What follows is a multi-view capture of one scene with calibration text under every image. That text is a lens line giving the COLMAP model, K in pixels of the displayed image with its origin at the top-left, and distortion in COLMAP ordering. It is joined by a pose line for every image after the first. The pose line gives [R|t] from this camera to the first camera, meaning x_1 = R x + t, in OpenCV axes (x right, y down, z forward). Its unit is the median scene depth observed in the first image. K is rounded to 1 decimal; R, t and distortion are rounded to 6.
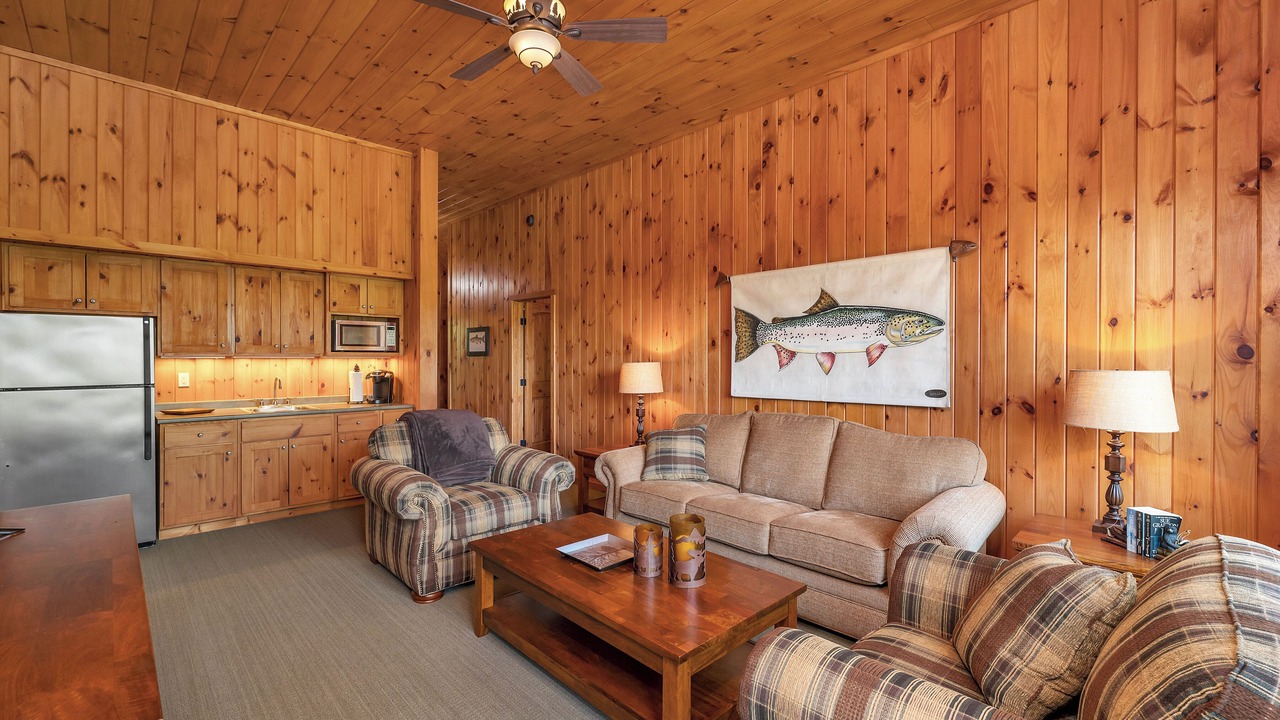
lens RADIAL K [[536.2, 0, 638.3], [0, 536.2, 360.6], [0, 0, 1]] dist [0.006469, -0.000260]
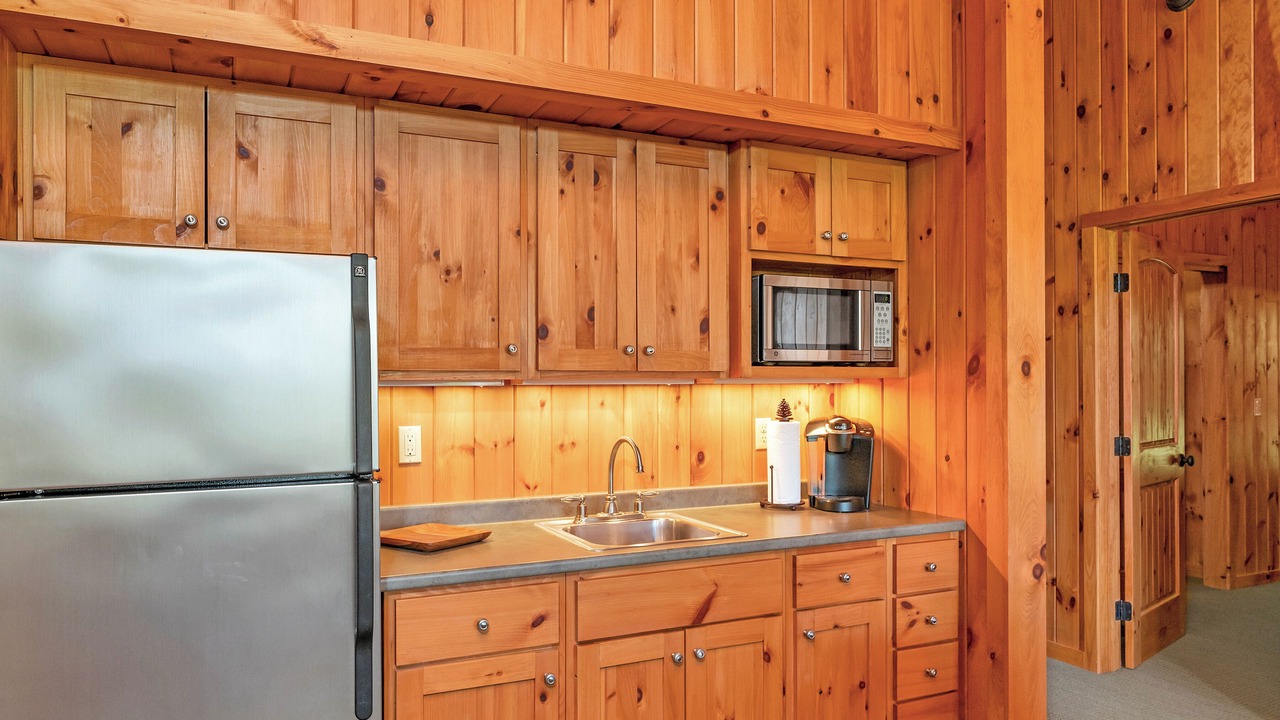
lens RADIAL K [[873.0, 0, 648.7], [0, 873.0, 379.5], [0, 0, 1]] dist [-0.007927, 0.004066]
pose [[0.949158, -0.007432, -0.314712, -0.497053], [0.005389, 0.999958, -0.007362, -0.004073], [0.314753, 0.005291, 0.949159, 0.480434]]
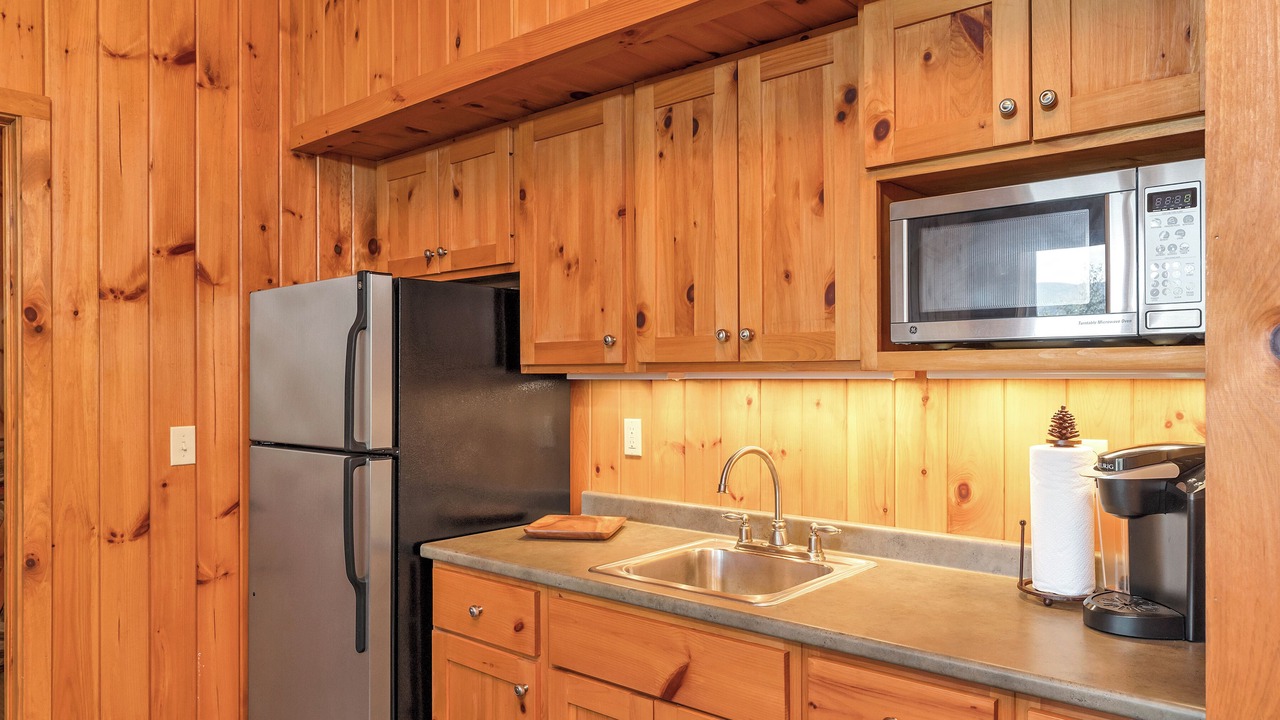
lens RADIAL K [[873.0, 0, 638.6], [0, 873.0, 379.3], [0, 0, 1]] dist [-0.007927, 0.004066]
pose [[0.078598, 0.001152, -0.996906, -0.241614], [-0.001779, 0.999998, 0.001016, -0.005415], [0.996905, 0.001694, 0.078600, 0.950222]]
